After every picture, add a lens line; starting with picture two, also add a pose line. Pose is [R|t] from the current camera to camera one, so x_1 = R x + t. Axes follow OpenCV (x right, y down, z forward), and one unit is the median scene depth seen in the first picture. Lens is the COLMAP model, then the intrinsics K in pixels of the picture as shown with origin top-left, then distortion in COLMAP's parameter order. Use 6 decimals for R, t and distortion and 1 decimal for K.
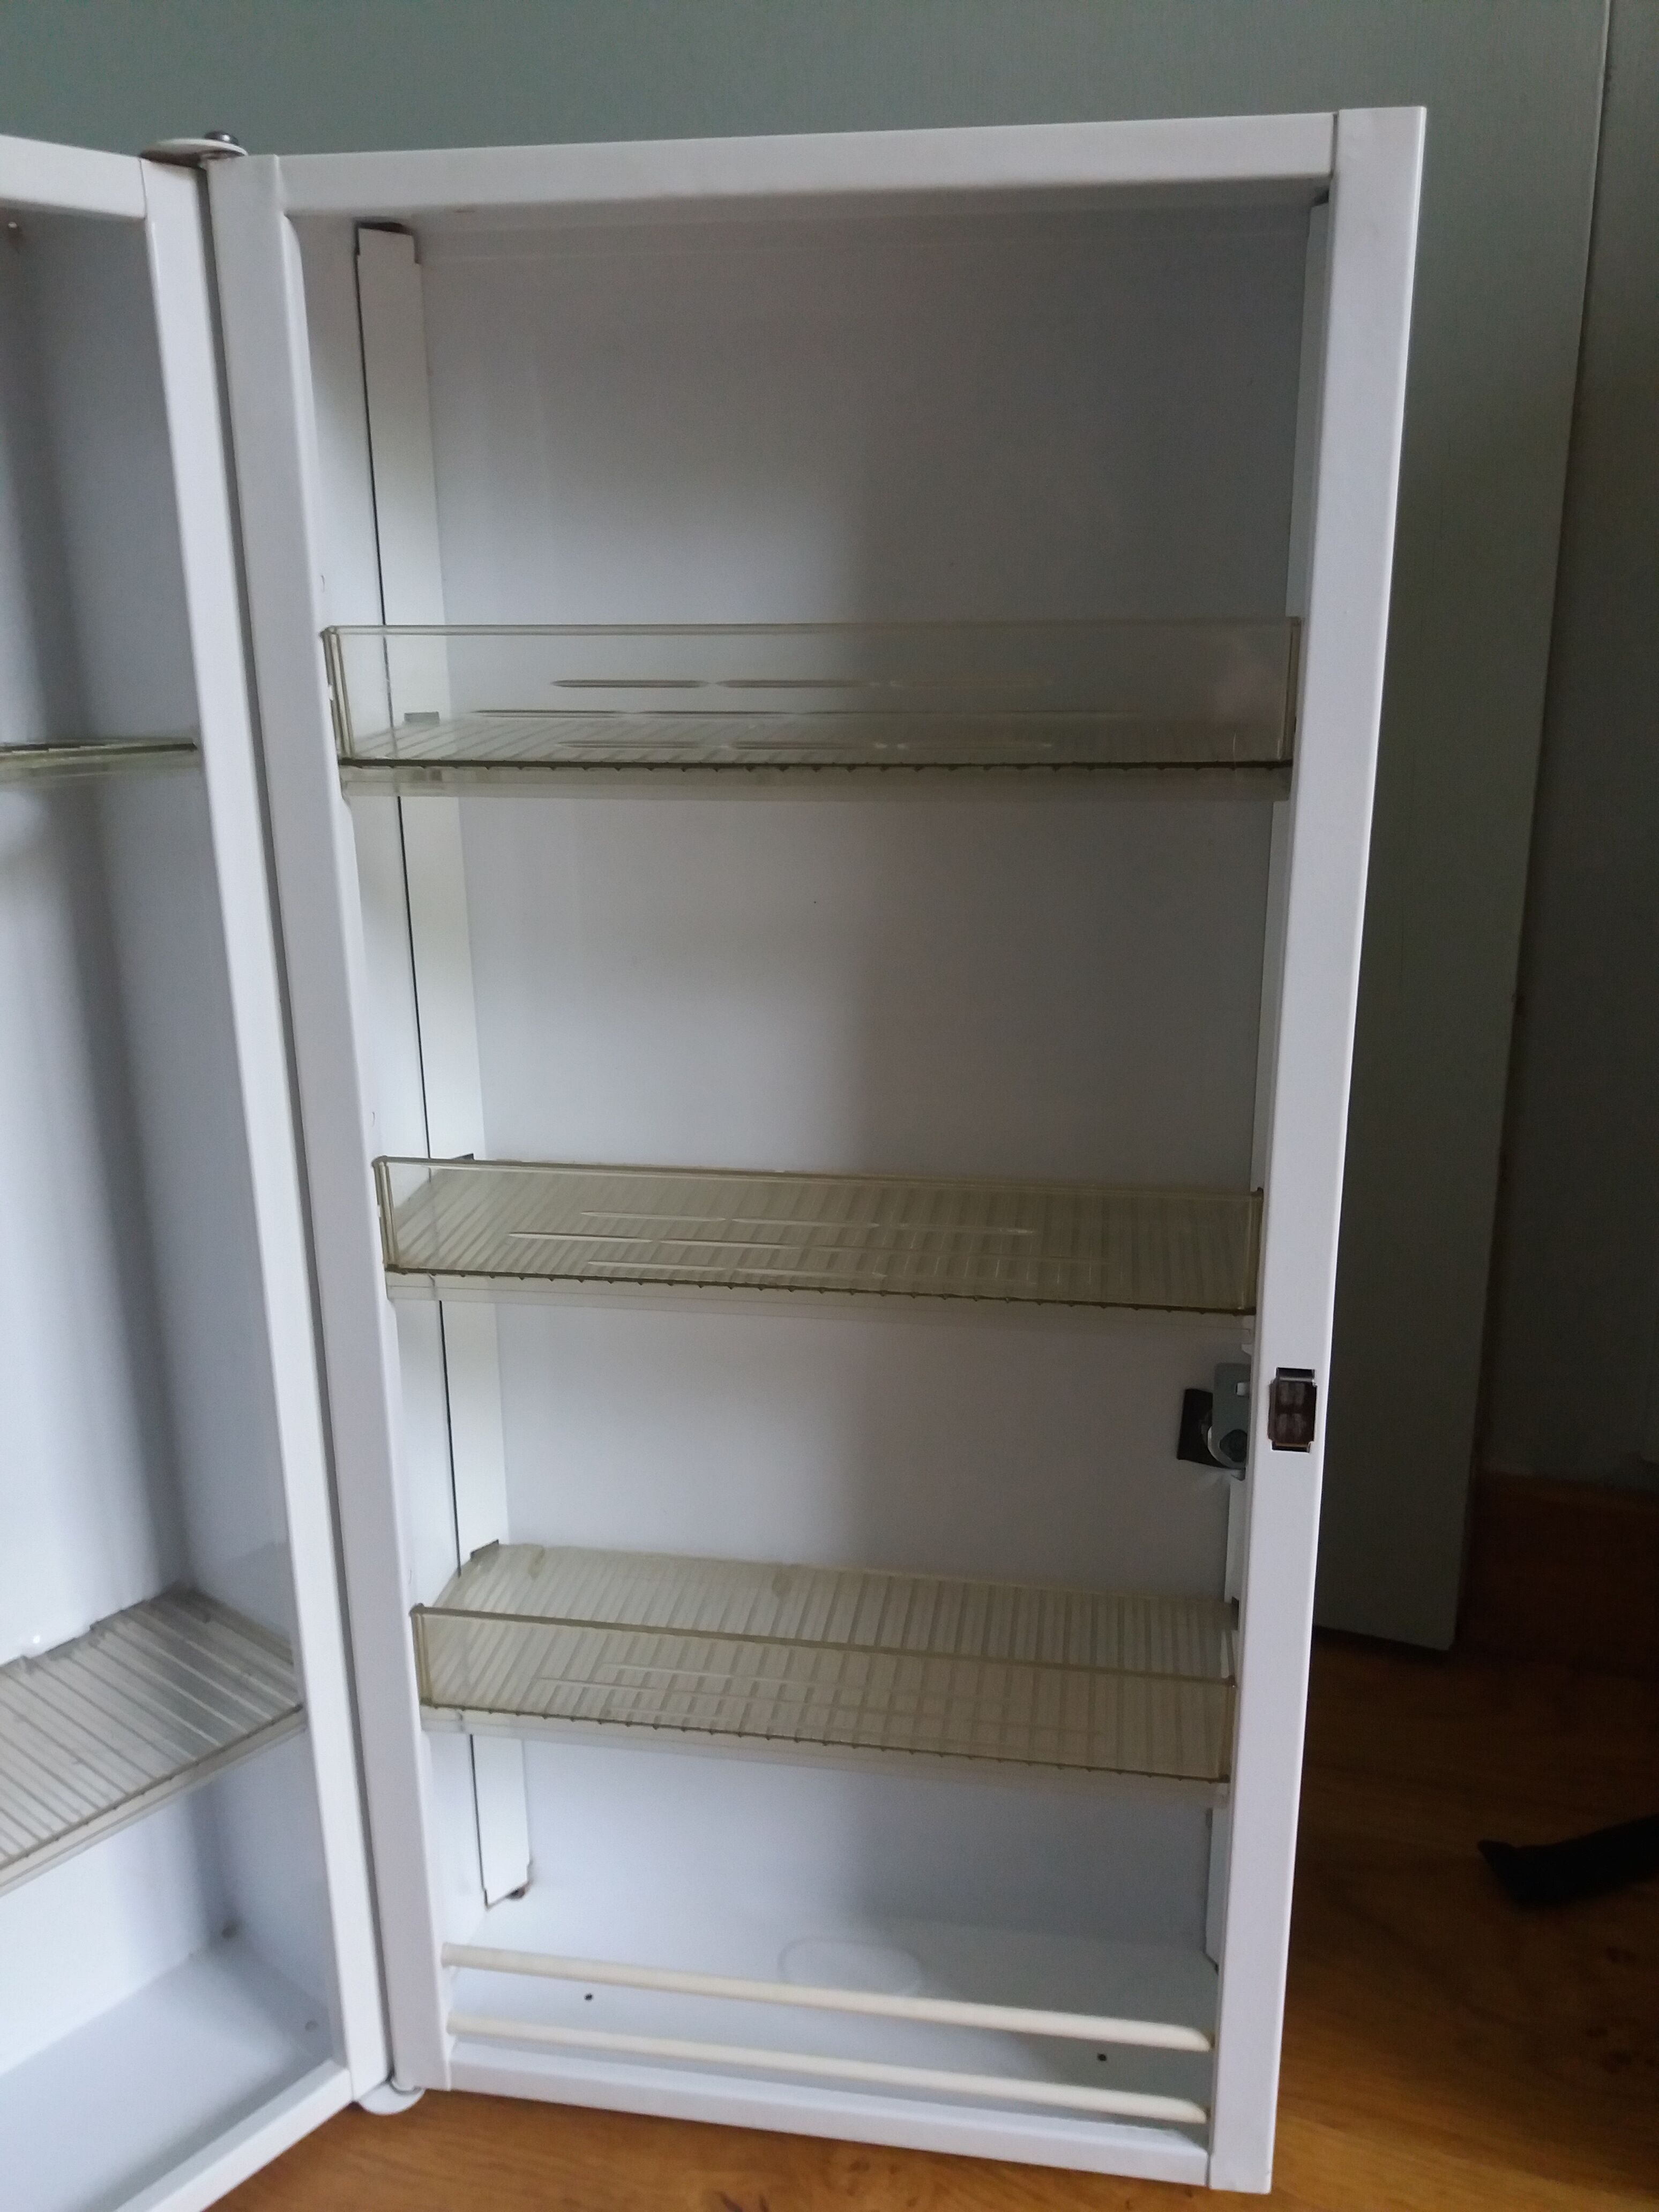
lens RADIAL K [[1823.4, 0, 829.5], [0, 1823.4, 1106.0], [0, 0, 1]] dist [0.004739, -0.003091]
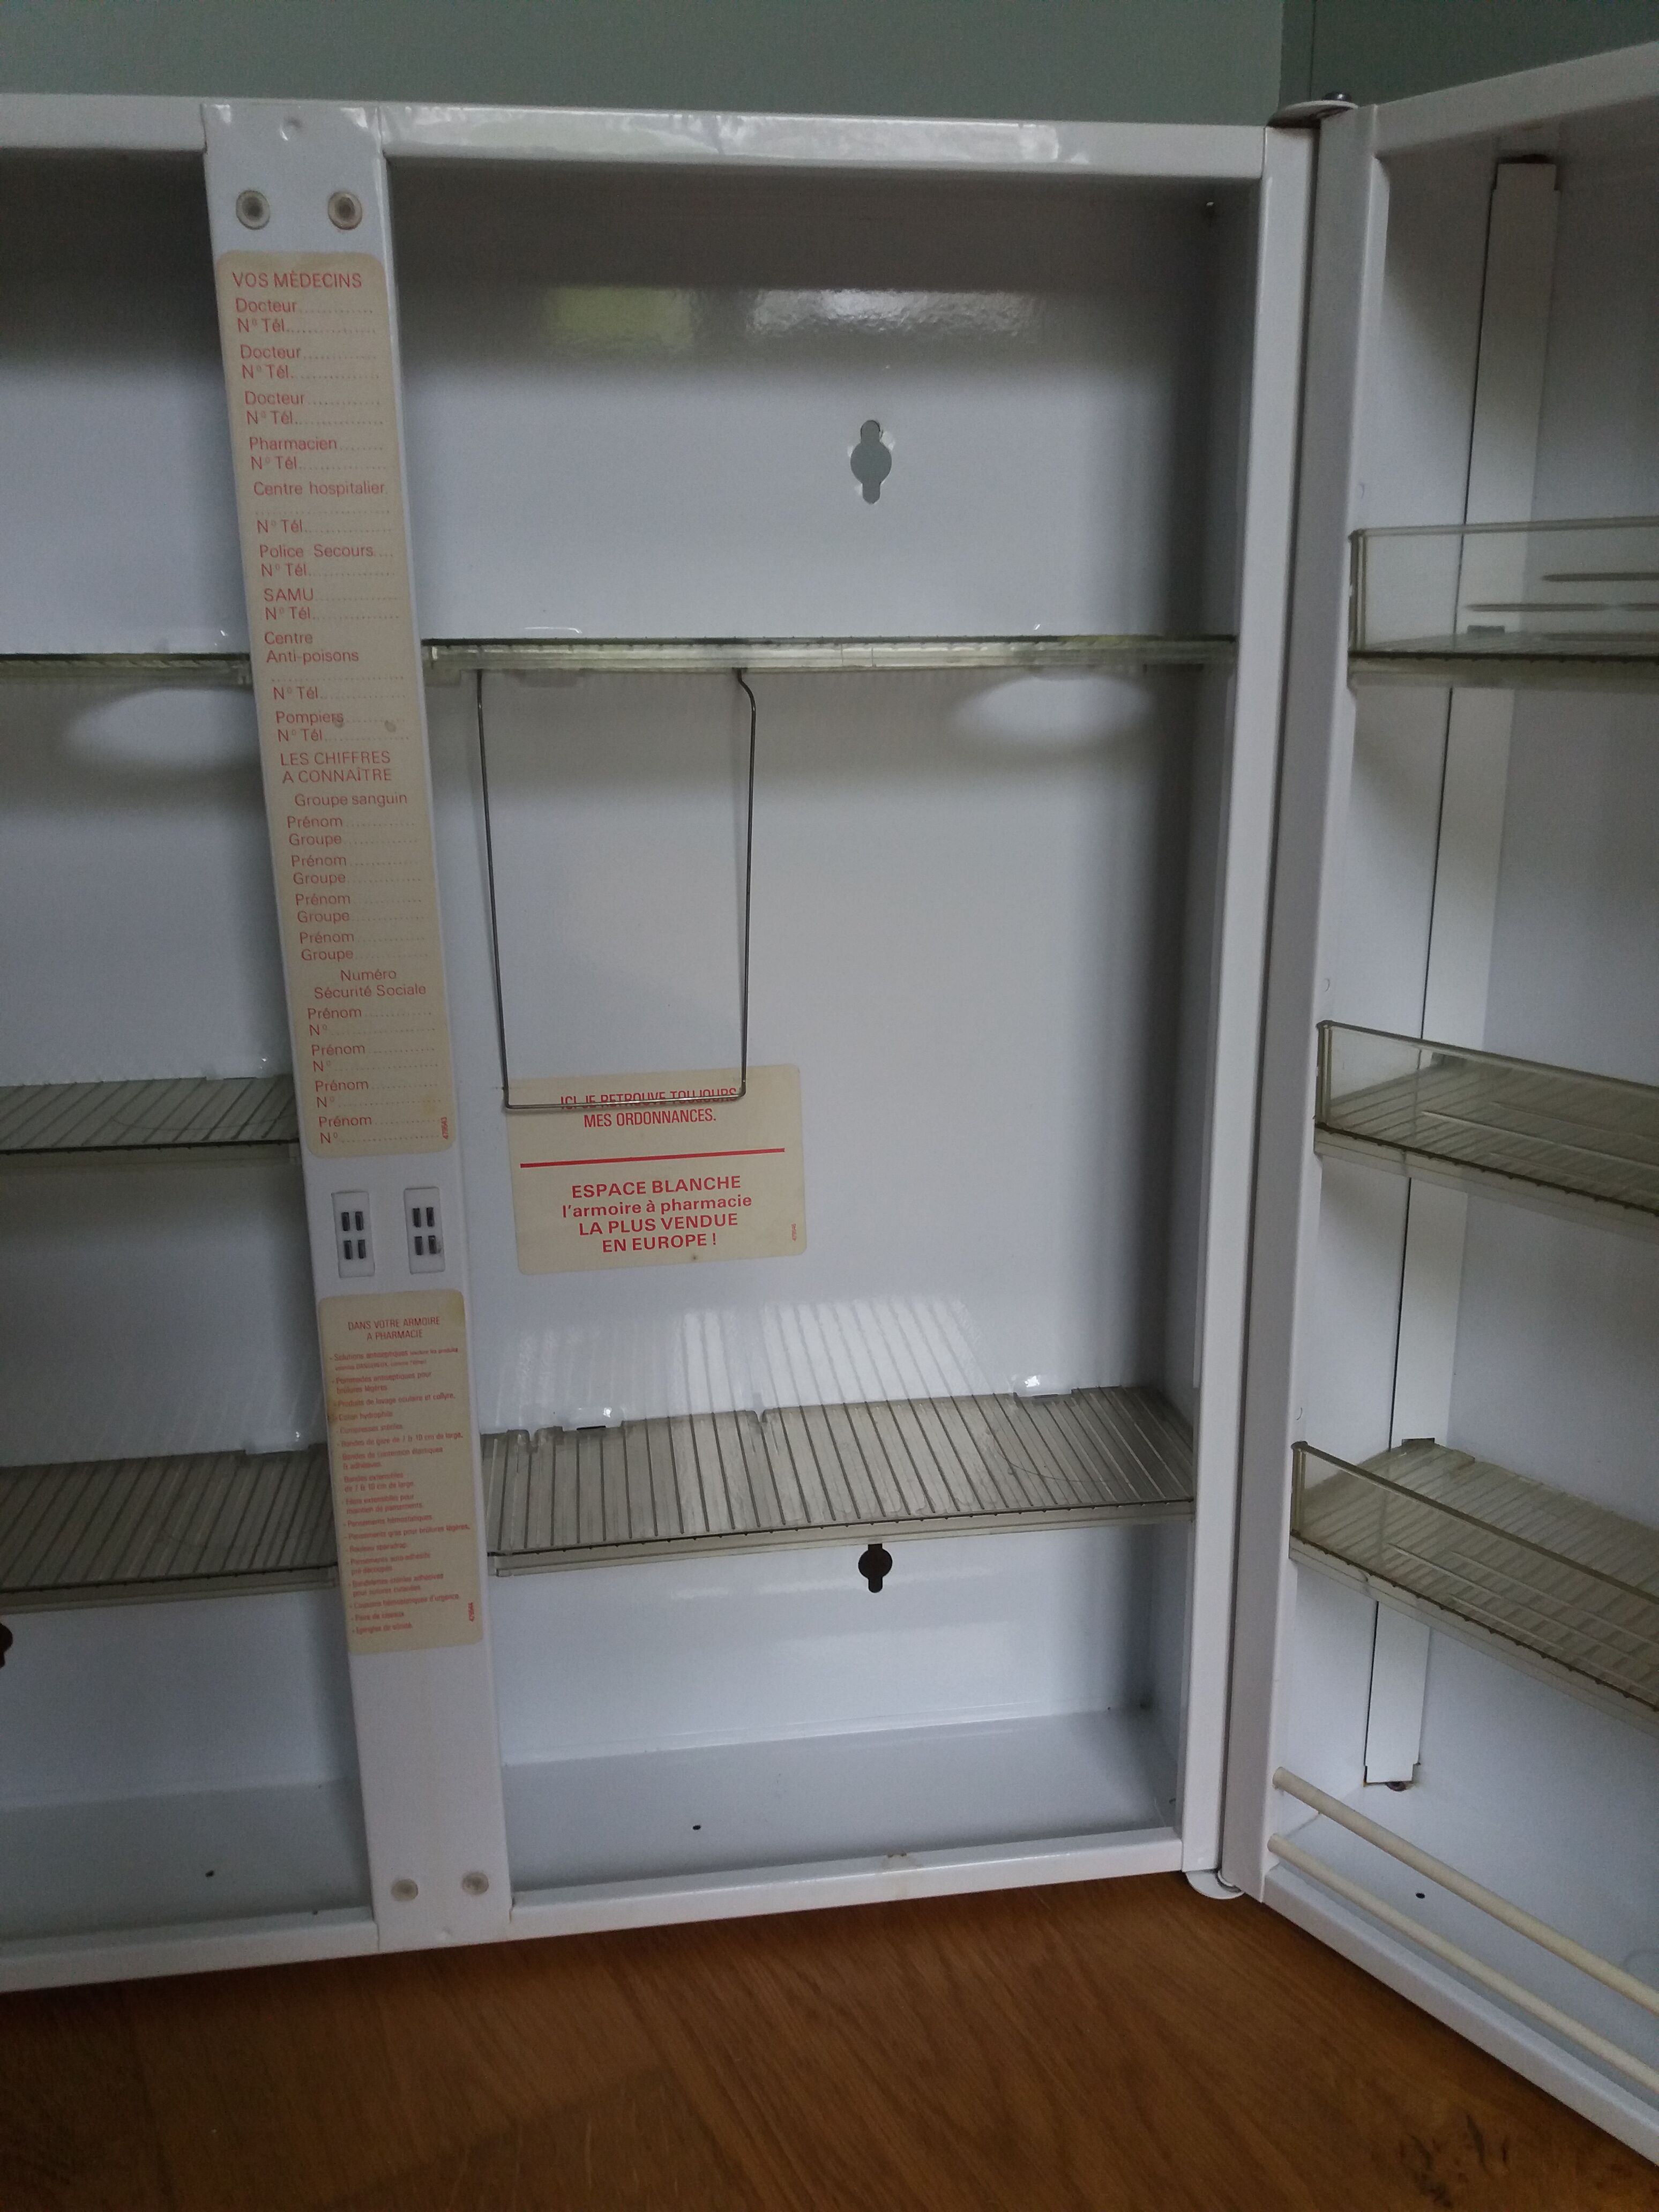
lens RADIAL K [[1792.4, 0, 829.5], [0, 1792.4, 1106.0], [0, 0, 1]] dist [0.099087, -0.163785]
pose [[0.740114, 0.181409, -0.647551, 0.231664], [-0.184765, 0.980725, 0.063570, 0.060832], [0.646602, 0.072596, 0.759366, -0.016677]]
